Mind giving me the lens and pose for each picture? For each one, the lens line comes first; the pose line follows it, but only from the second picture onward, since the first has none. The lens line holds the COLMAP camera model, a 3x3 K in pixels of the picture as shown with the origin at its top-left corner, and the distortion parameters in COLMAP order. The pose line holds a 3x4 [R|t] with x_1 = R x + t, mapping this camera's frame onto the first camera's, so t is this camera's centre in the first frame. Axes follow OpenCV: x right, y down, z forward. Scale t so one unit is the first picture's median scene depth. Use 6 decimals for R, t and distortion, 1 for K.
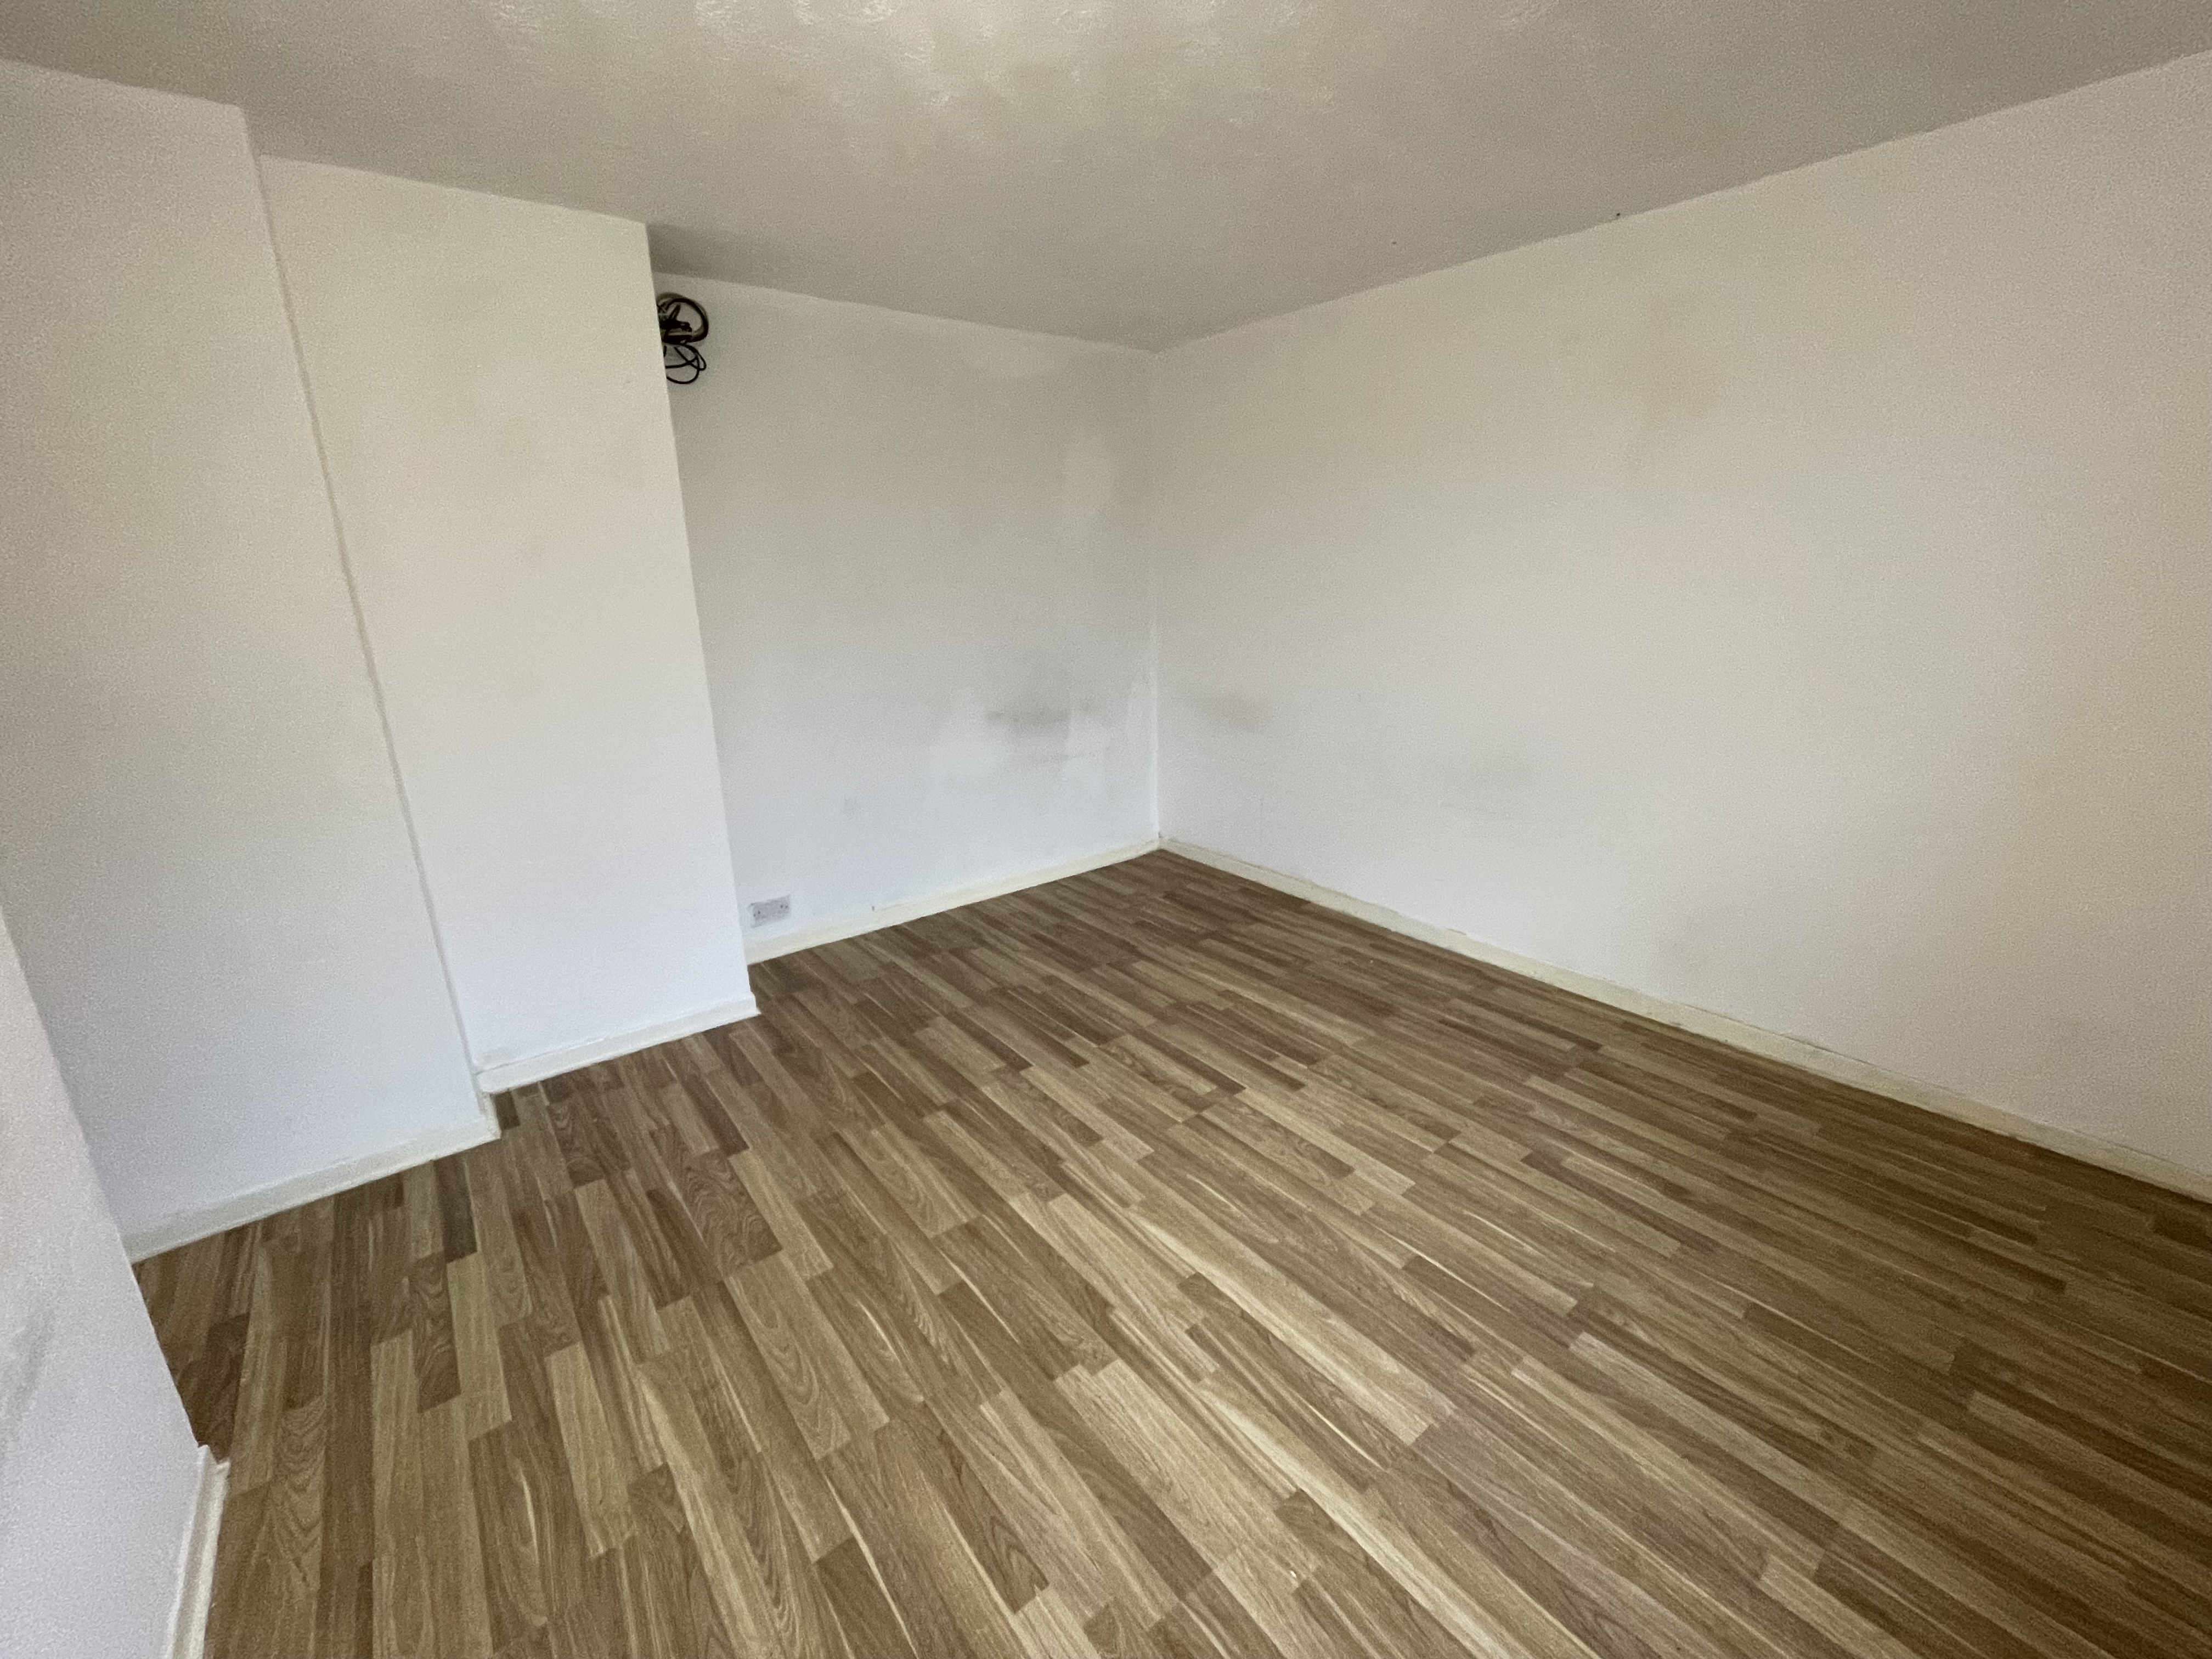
lens RADIAL K [[901.2, 0, 1106.0], [0, 901.2, 829.5], [0, 0, 1]] dist [-0.001909, 0.000305]
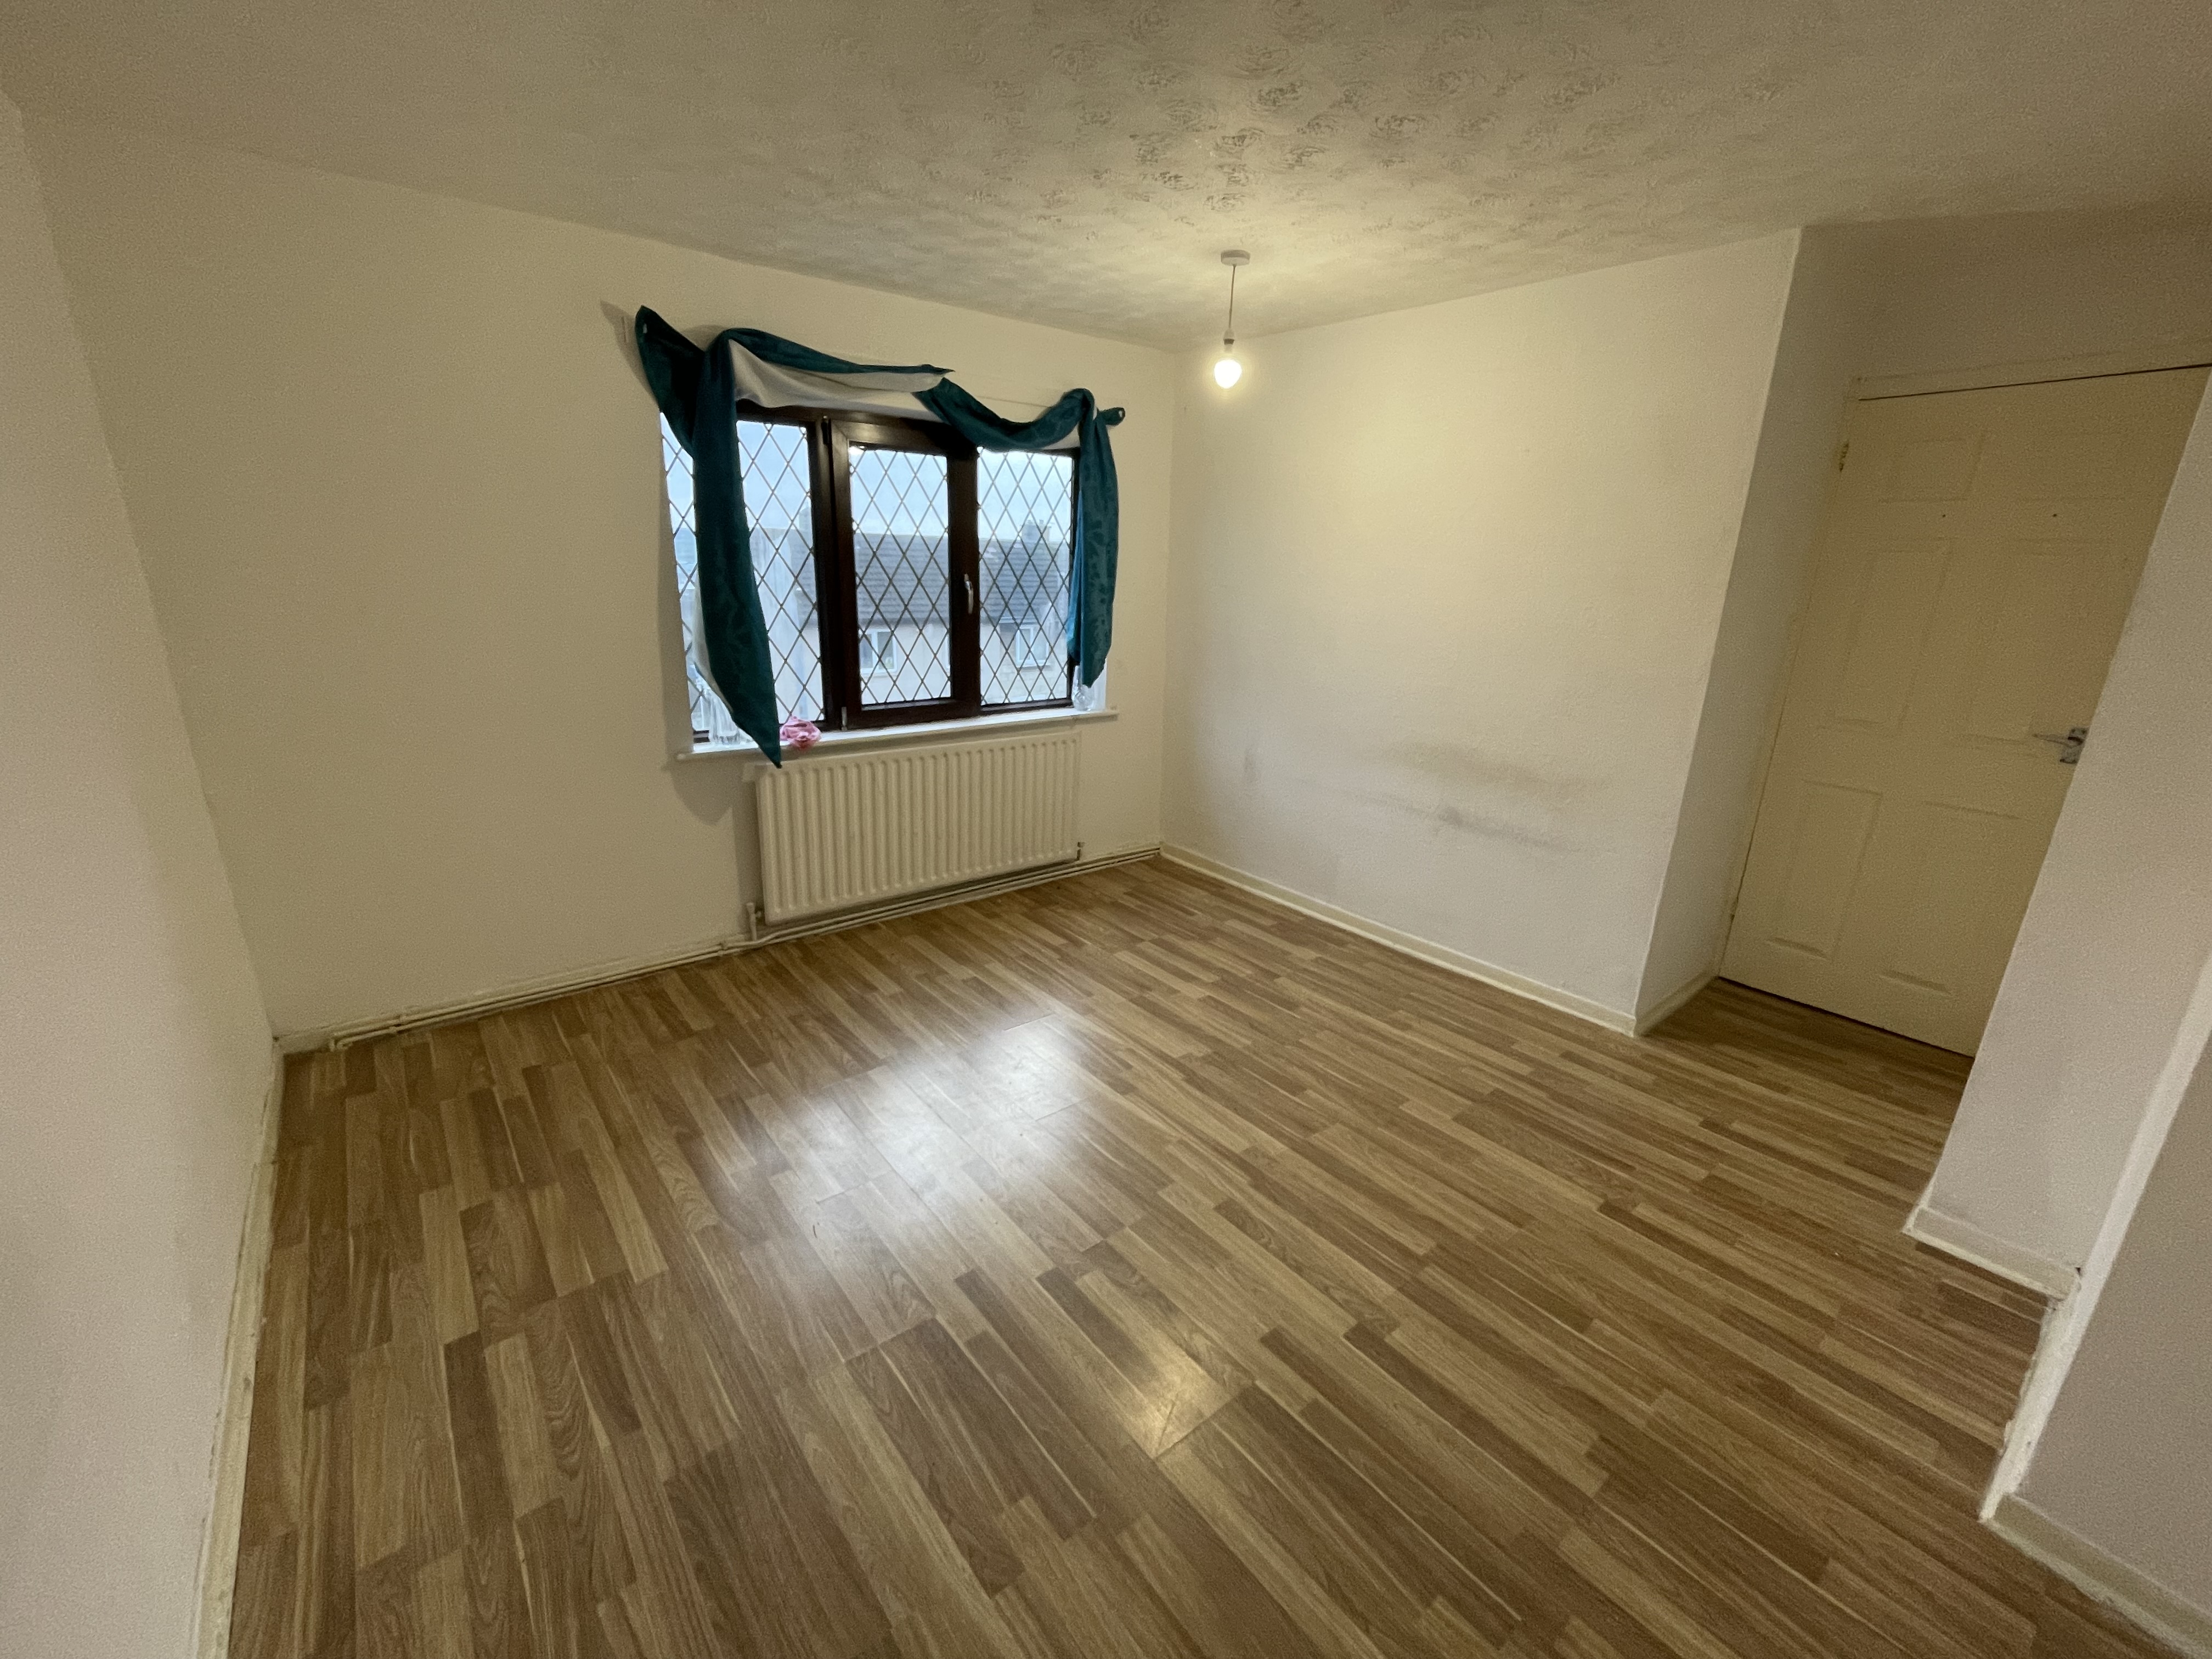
lens RADIAL K [[901.2, 0, 1106.0], [0, 901.2, 829.5], [0, 0, 1]] dist [-0.001909, 0.000305]
pose [[-0.999935, 0.000968, -0.011393, 0.120388], [-0.005462, 0.834953, 0.550294, -0.496850], [0.010045, 0.550321, -0.834893, 1.619382]]
